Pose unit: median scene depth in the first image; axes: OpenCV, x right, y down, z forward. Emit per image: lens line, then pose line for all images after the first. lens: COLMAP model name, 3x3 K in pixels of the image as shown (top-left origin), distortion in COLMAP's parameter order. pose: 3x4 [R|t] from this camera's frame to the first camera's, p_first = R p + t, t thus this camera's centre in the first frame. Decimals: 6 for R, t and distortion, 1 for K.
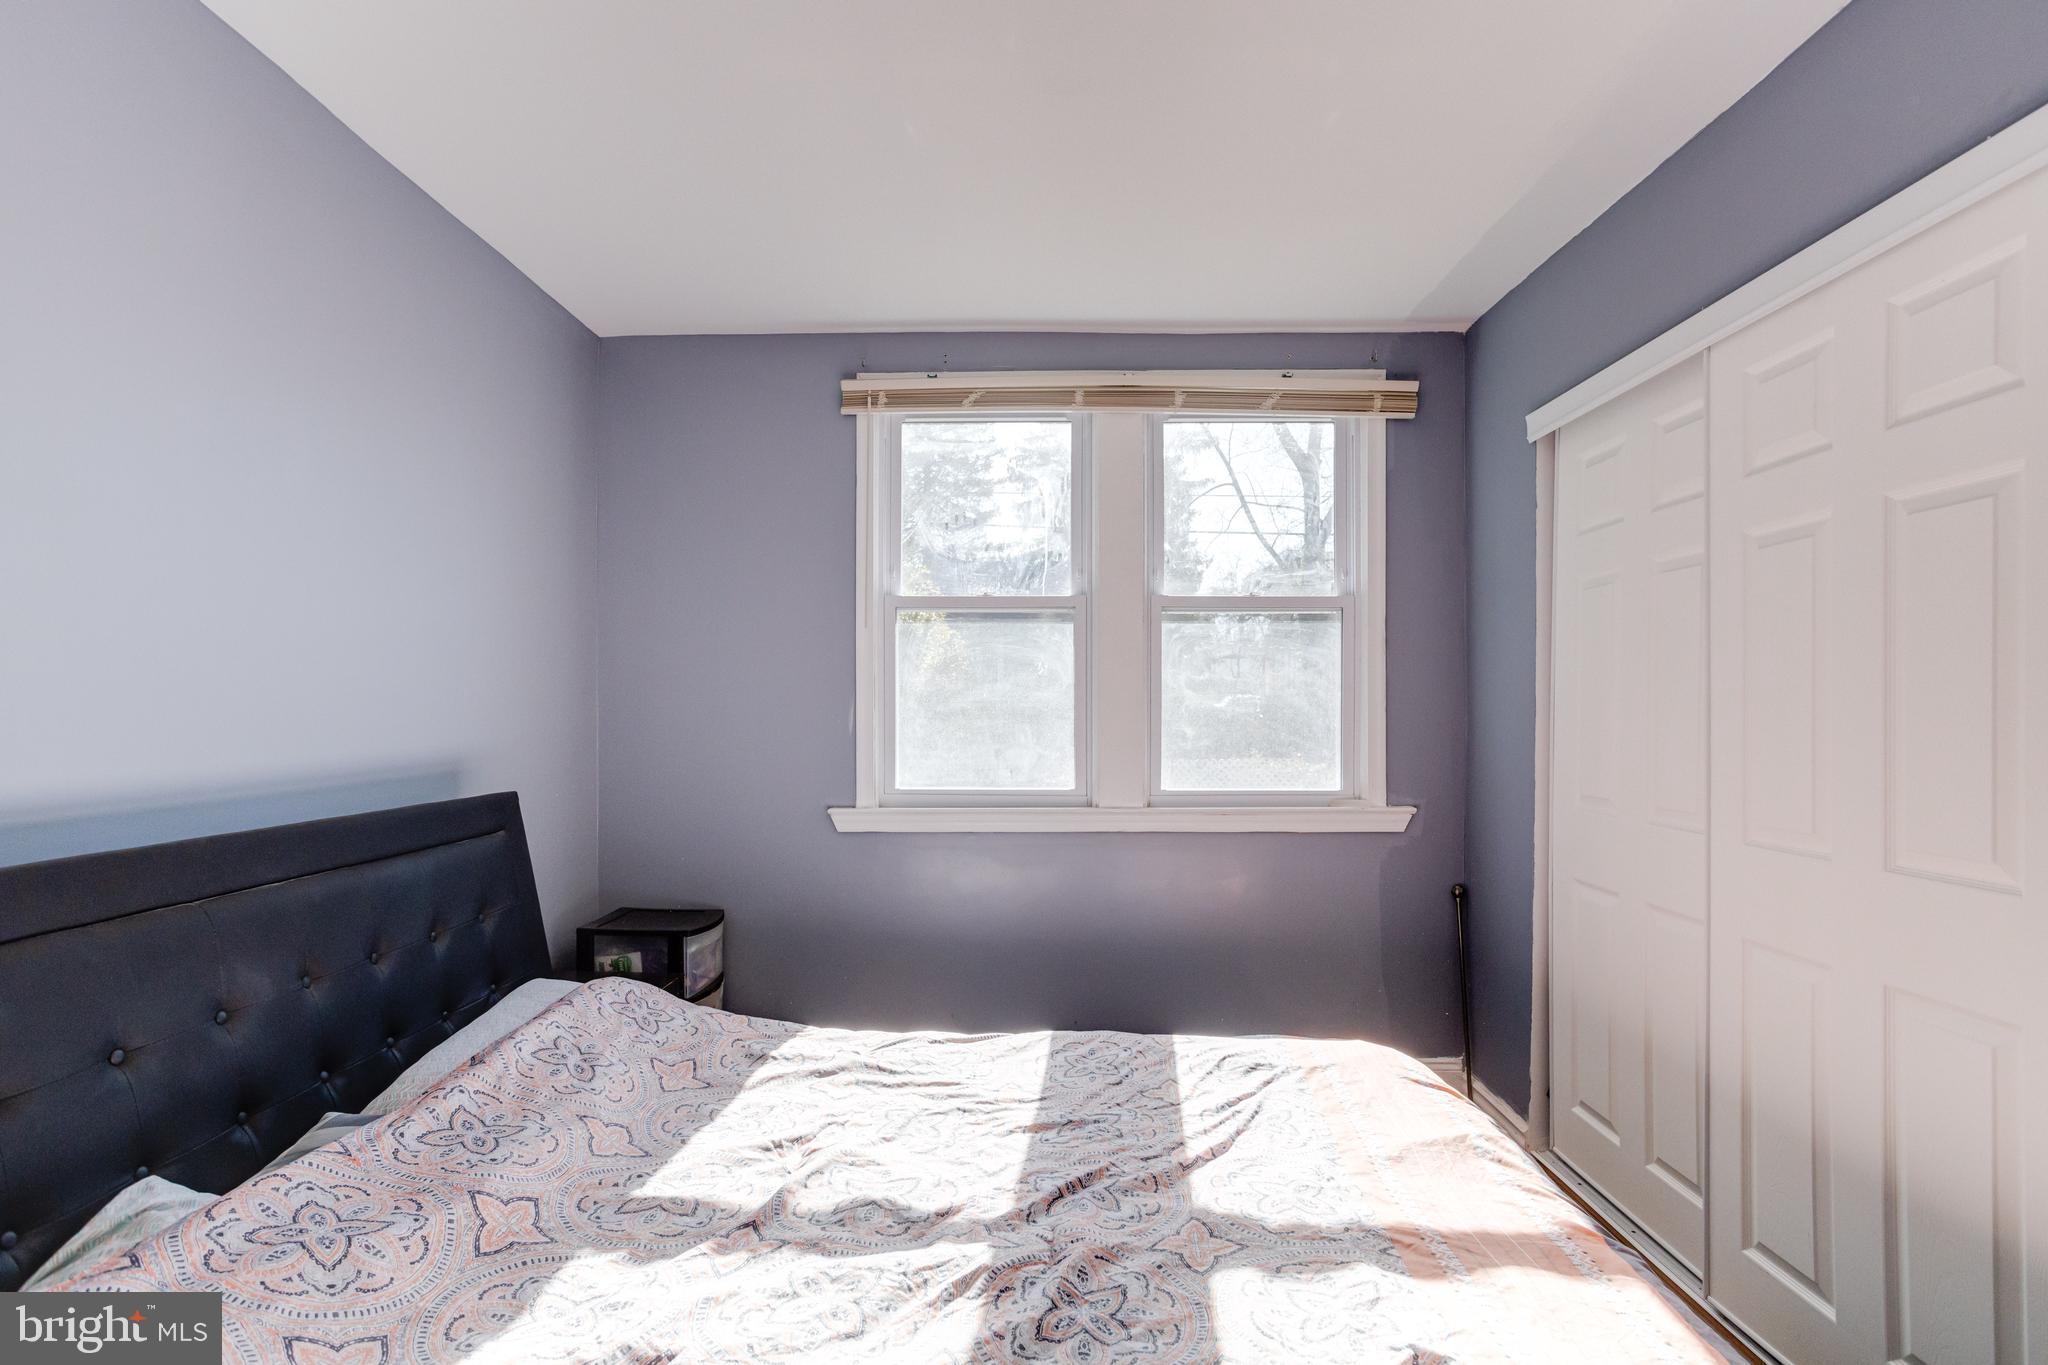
lens RADIAL K [[1002.7, 0, 1025.9], [0, 1002.7, 706.4], [0, 0, 1]] dist [-0.051634, 0.032658]
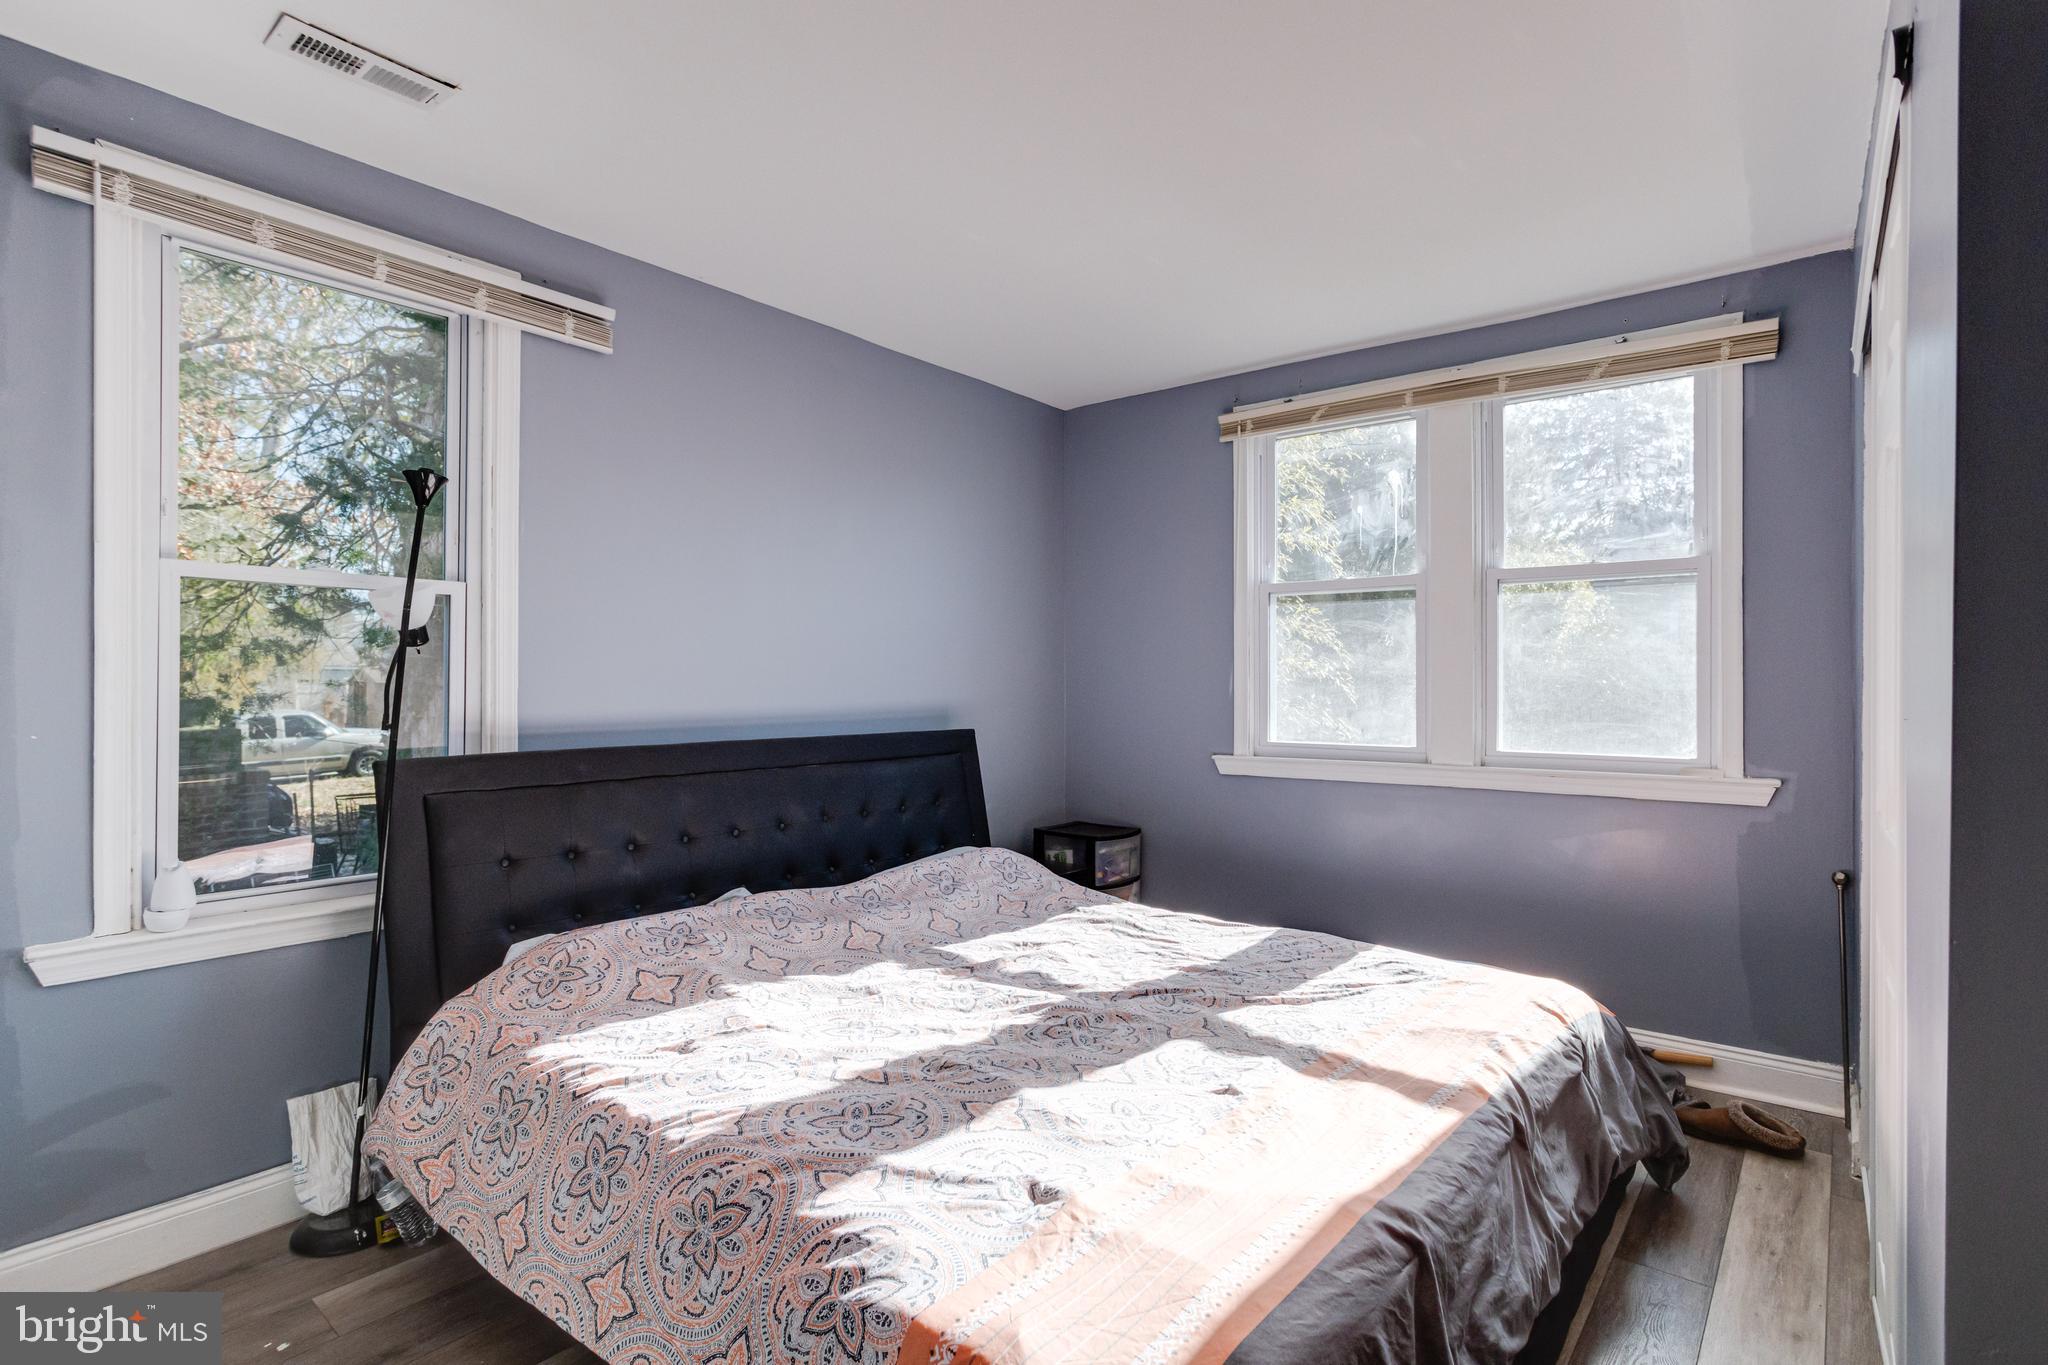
lens RADIAL K [[1021.8, 0, 1026.3], [0, 1021.8, 674.6], [0, 0, 1]] dist [-0.051019, 0.033238]
pose [[0.786149, -0.005656, -0.618011, 0.416473], [0.002433, 0.999979, -0.006058, 0.007446], [0.618032, 0.003259, 0.786147, -0.162128]]
